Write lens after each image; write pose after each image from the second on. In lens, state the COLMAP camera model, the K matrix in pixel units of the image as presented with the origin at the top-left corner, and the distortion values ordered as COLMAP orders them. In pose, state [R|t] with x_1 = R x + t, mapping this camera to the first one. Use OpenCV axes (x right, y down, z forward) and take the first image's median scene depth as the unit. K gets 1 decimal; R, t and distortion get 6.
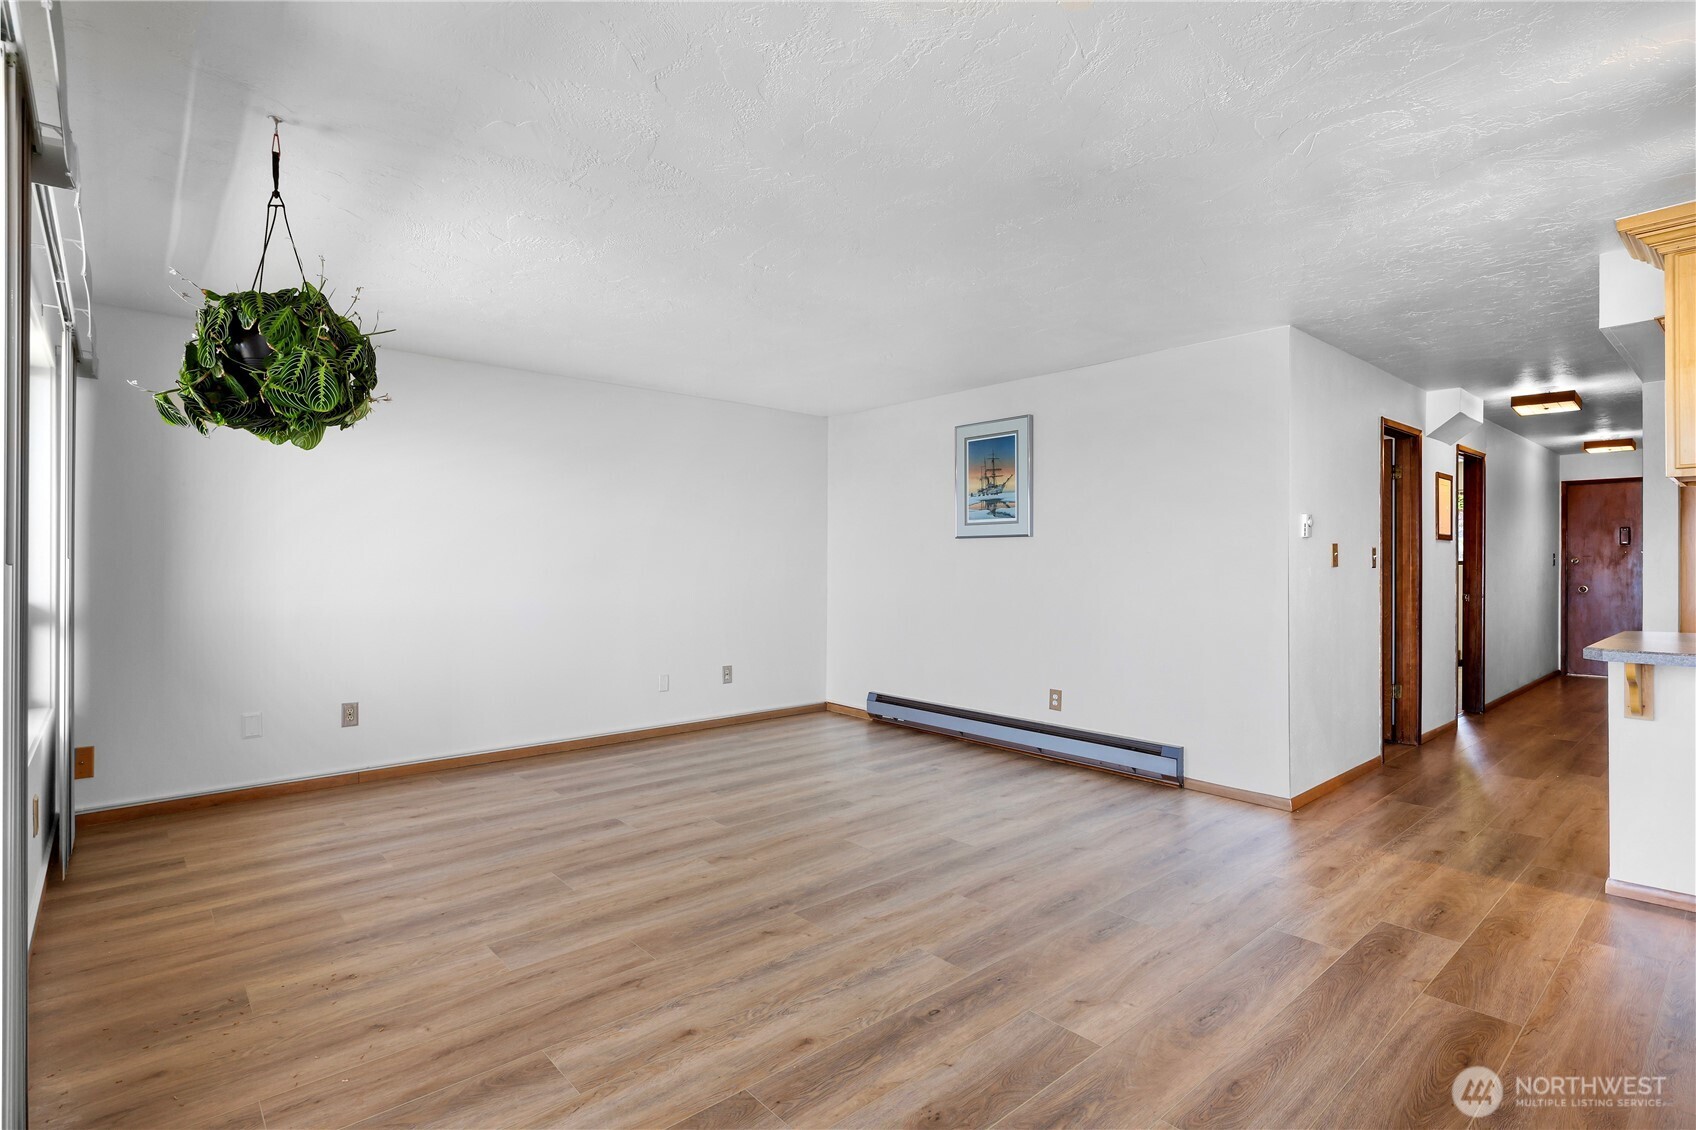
lens RADIAL K [[817.1, 0, 838.4], [0, 817.1, 565.5], [0, 0, 1]] dist [0.003512, -0.000981]
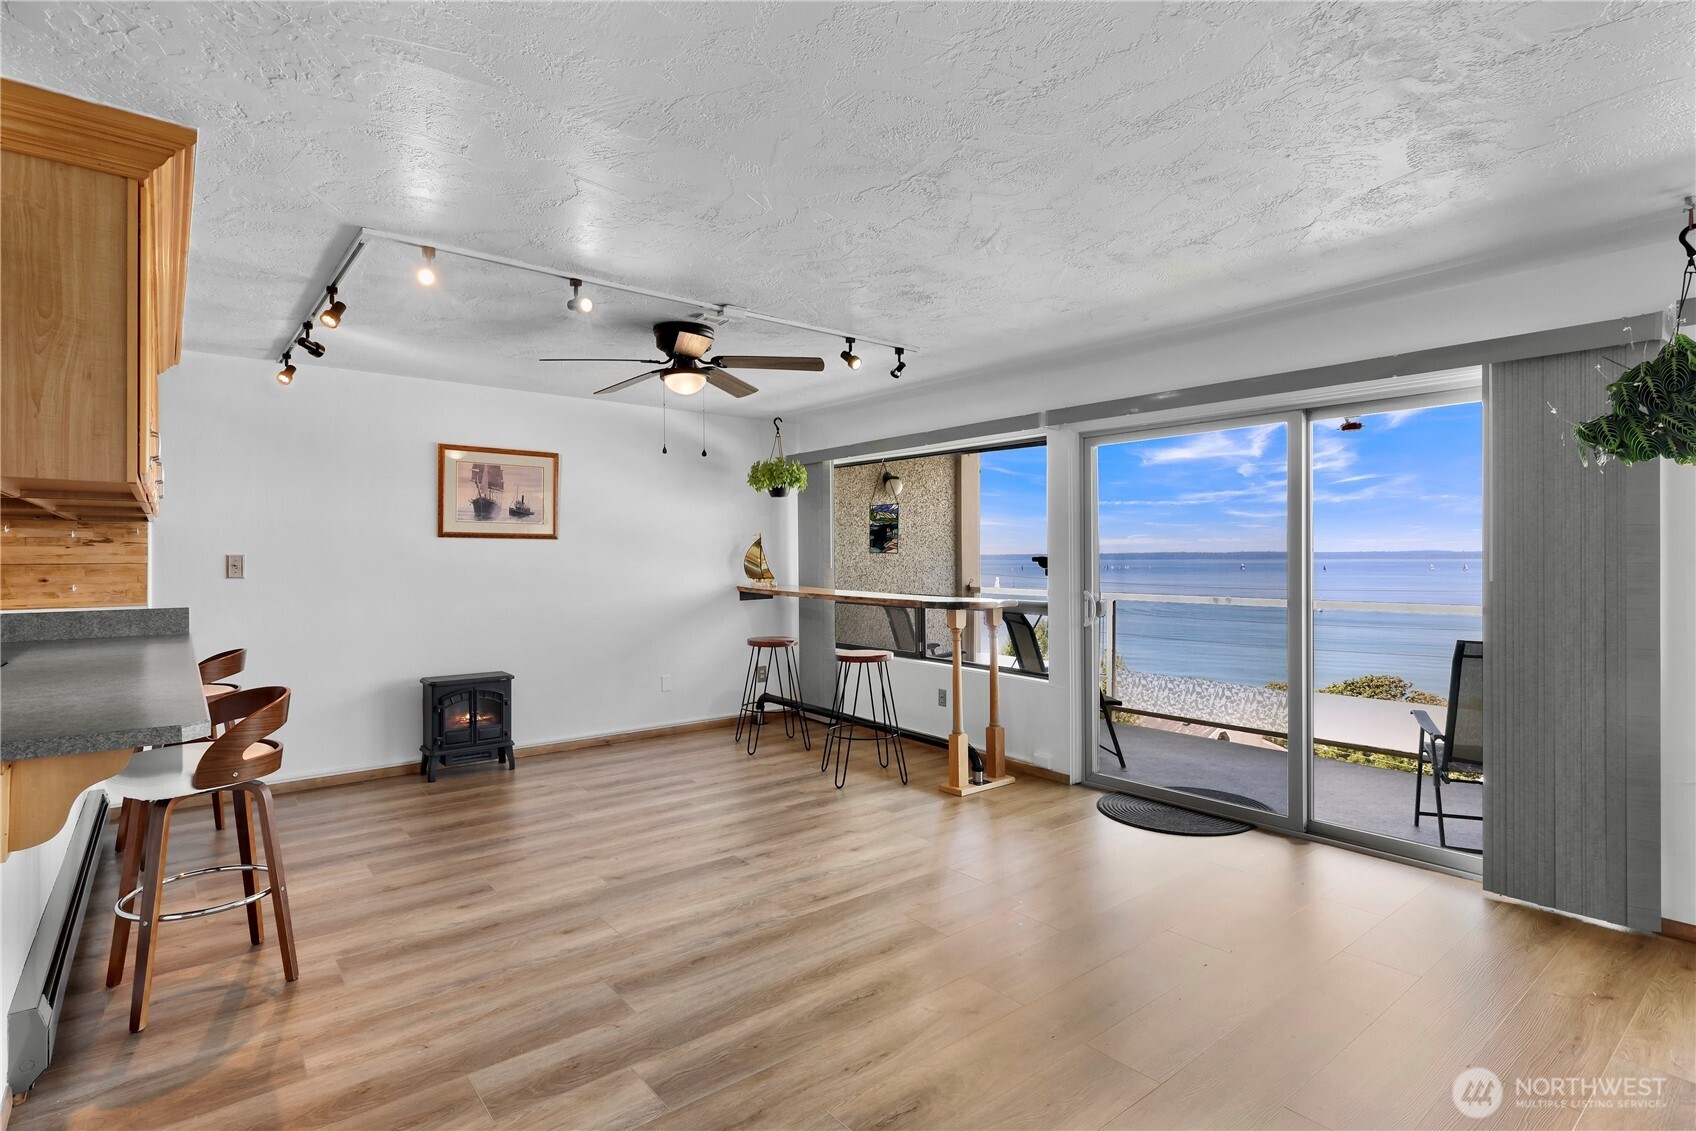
lens RADIAL K [[834.5, 0, 843.1], [0, 834.5, 565.1], [0, 0, 1]] dist [0.002221, -0.000197]
pose [[-0.999288, 0.003834, 0.037542, 0.267682], [0.004208, 0.999942, 0.009894, -0.029760], [-0.037502, 0.010045, -0.999246, 1.315382]]
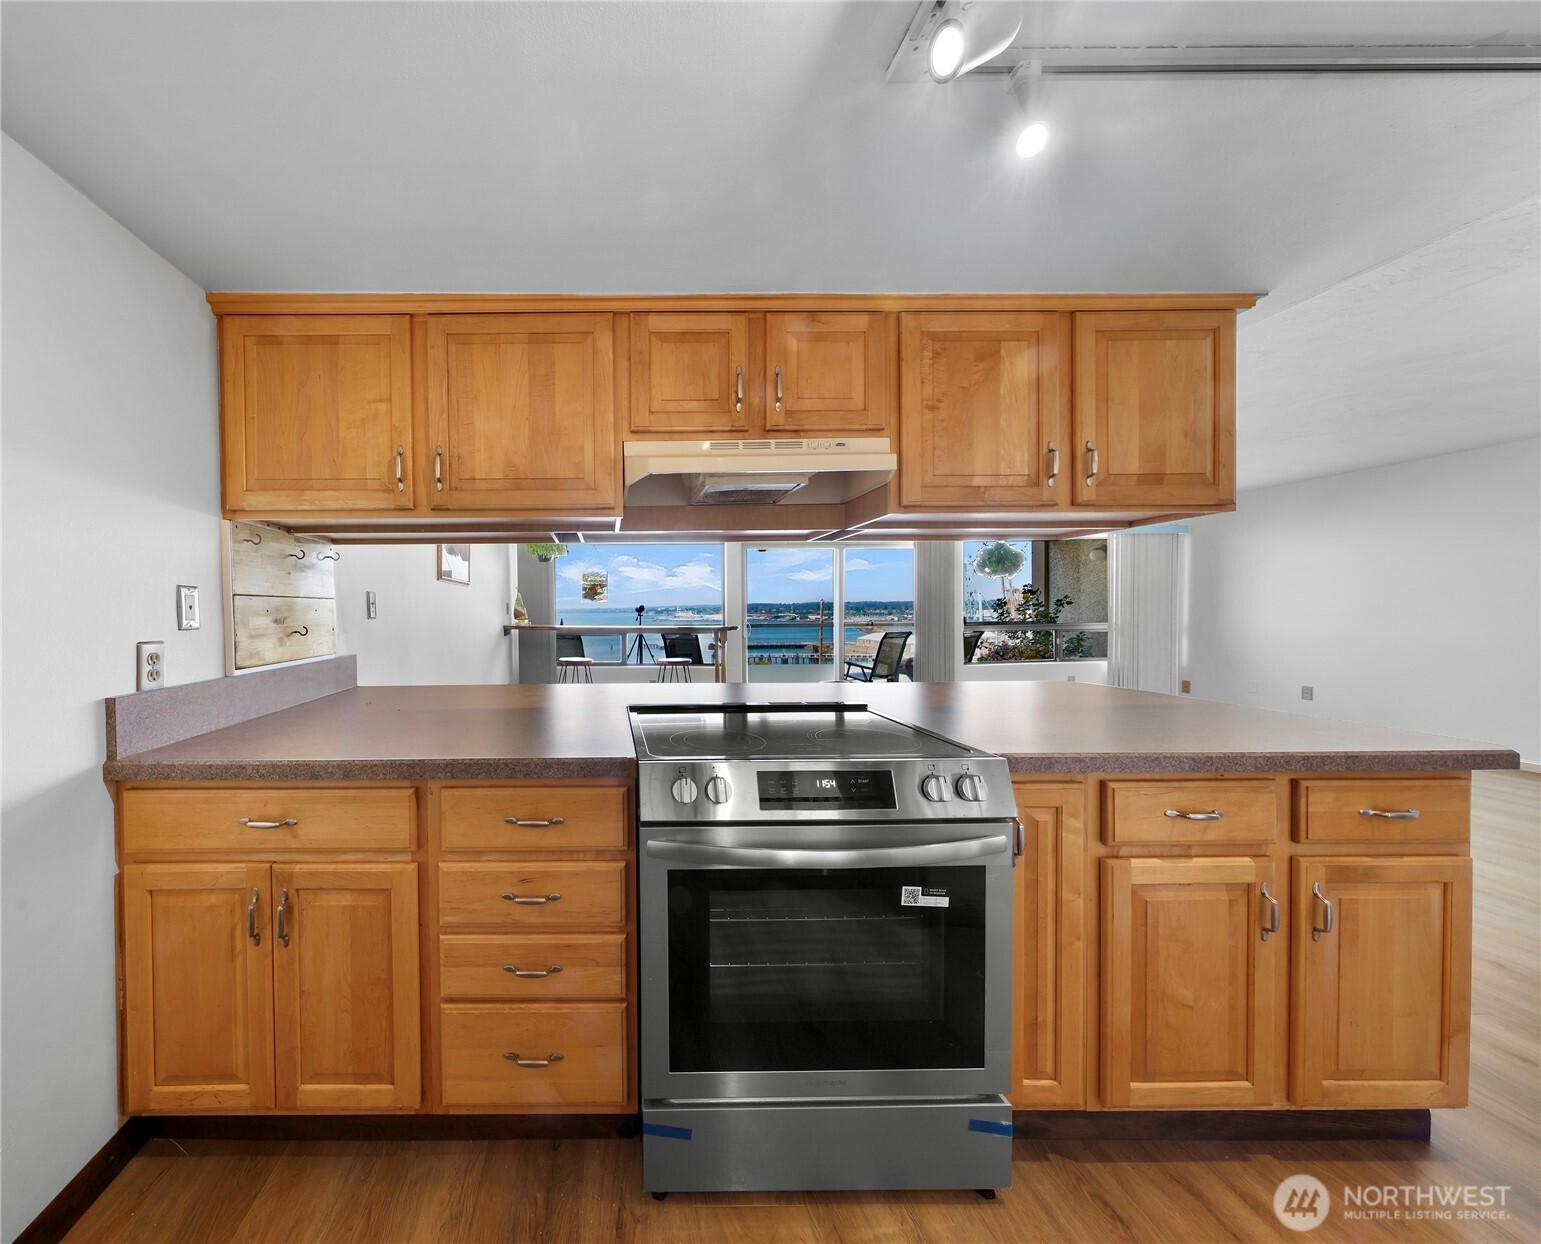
lens RADIAL K [[538.2, 0, 608.7], [0, 538.2, 619.0], [0, 0, 1]] dist [-0.000763, -0.000013]
pose [[-0.656276, 0.017798, -0.754311, 1.552400], [0.008322, 0.999832, 0.016351, -0.010140], [0.754475, 0.004454, -0.656314, 0.778425]]
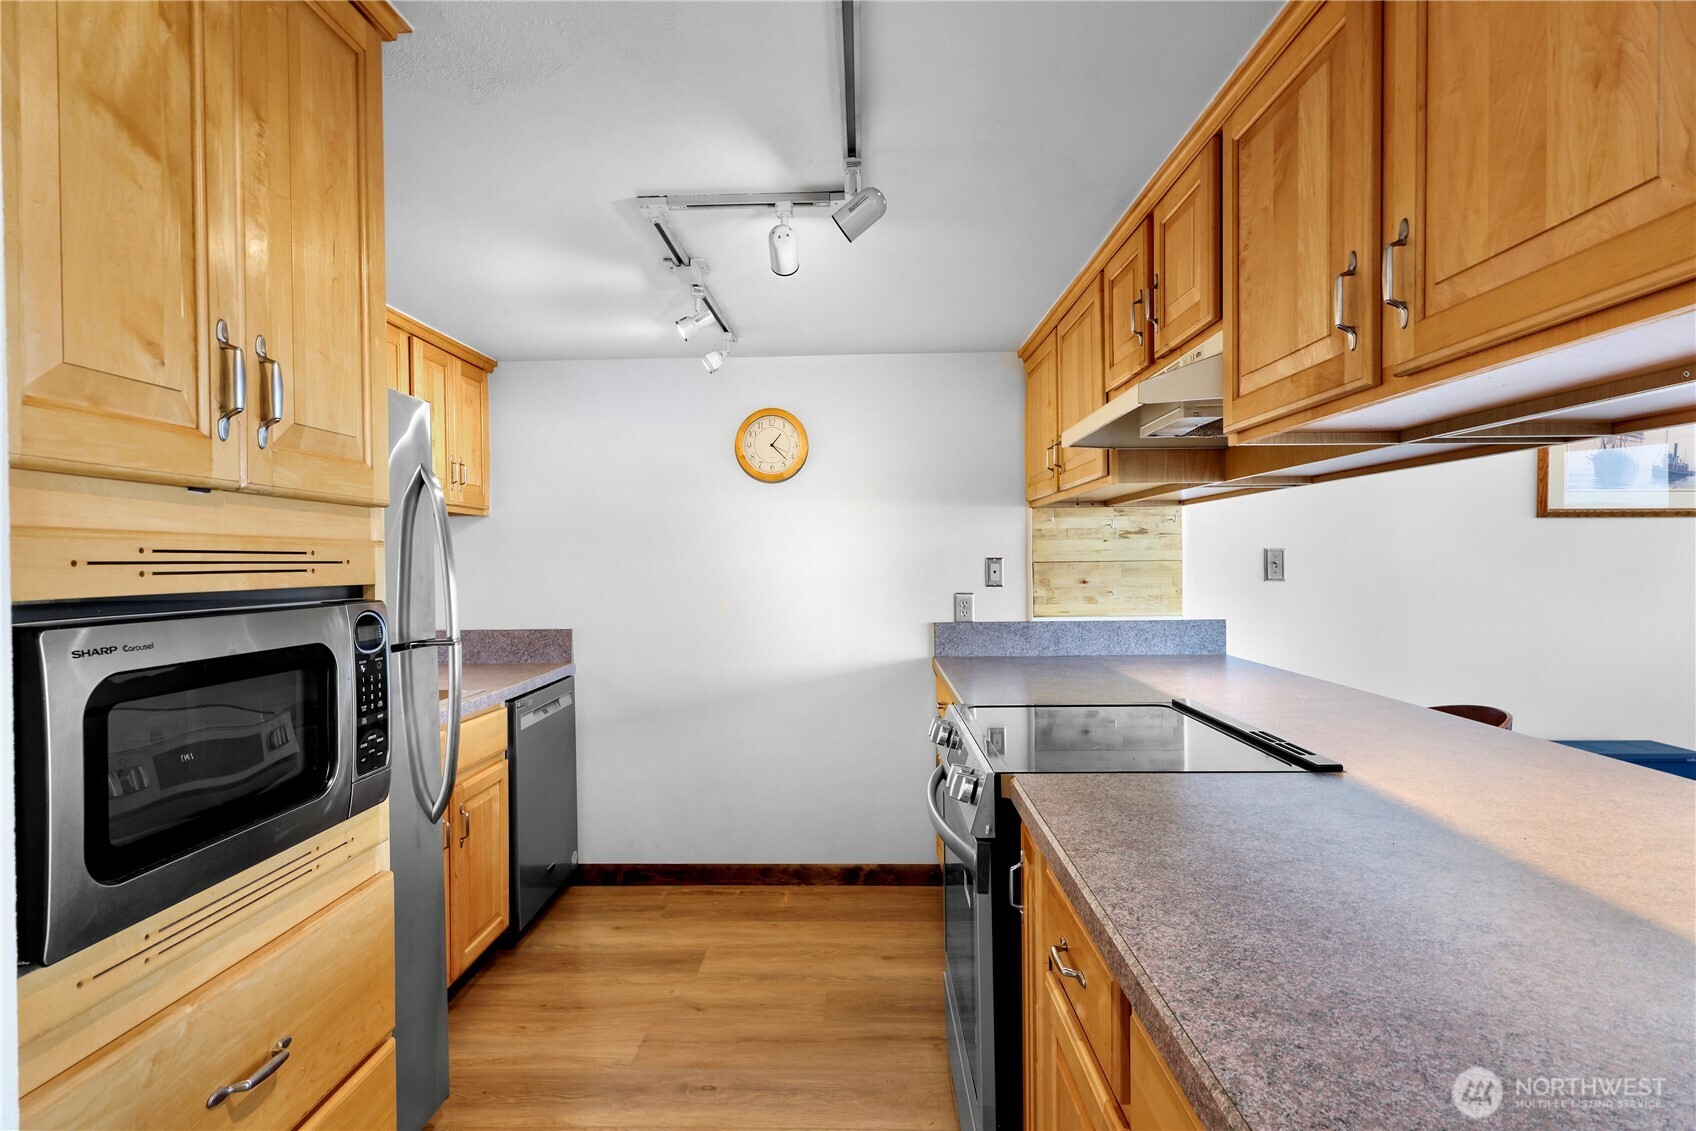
lens RADIAL K [[882.6, 0, 841.9], [0, 882.6, 564.5], [0, 0, 1]] dist [0.001486, 0.000580]
pose [[-0.737088, 0.004665, 0.675781, 0.925852], [0.011834, 0.999912, 0.006006, -0.030459], [-0.675693, 0.012424, -0.737078, 1.121171]]
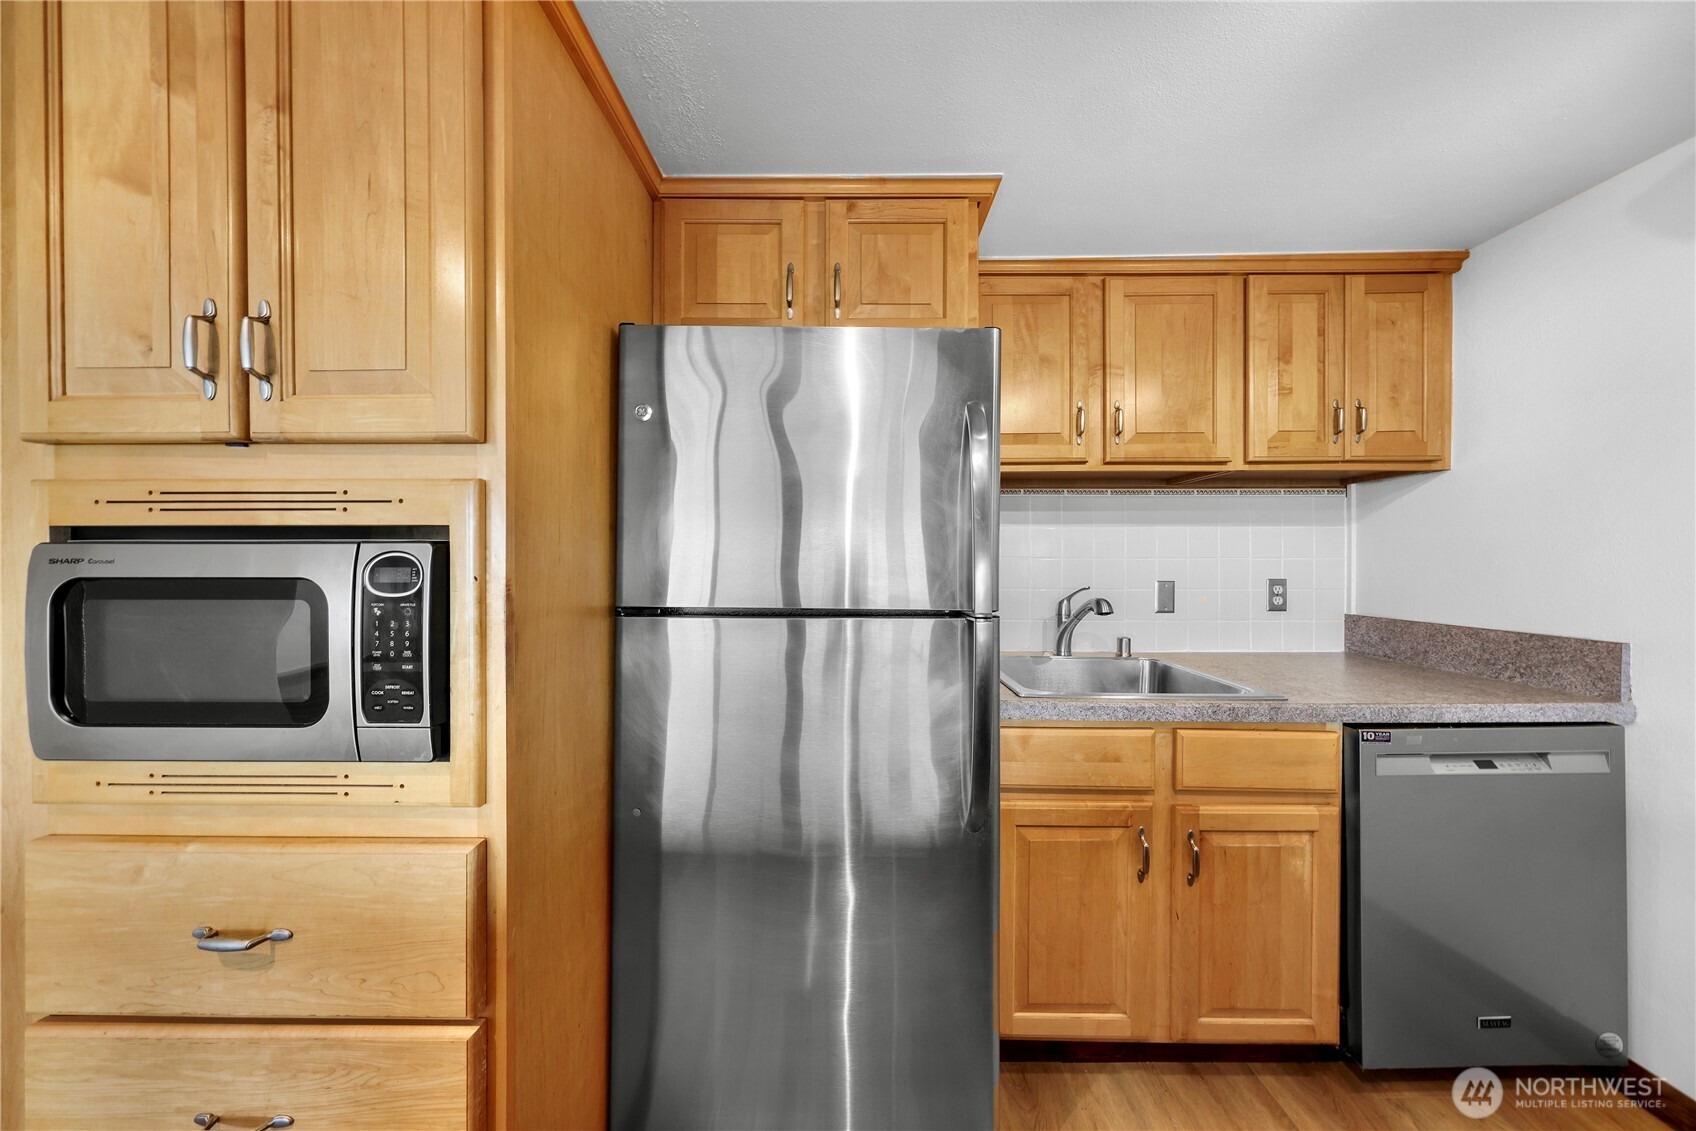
lens RADIAL K [[487.3, 0, 848.7], [0, 487.3, 563.9], [0, 0, 1]] dist [0.000070, 0.000181]
pose [[0.660107, -0.005560, 0.751151, 1.254184], [0.002896, 0.999984, 0.004857, -0.009361], [-0.751166, -0.001030, 0.660113, 0.768545]]
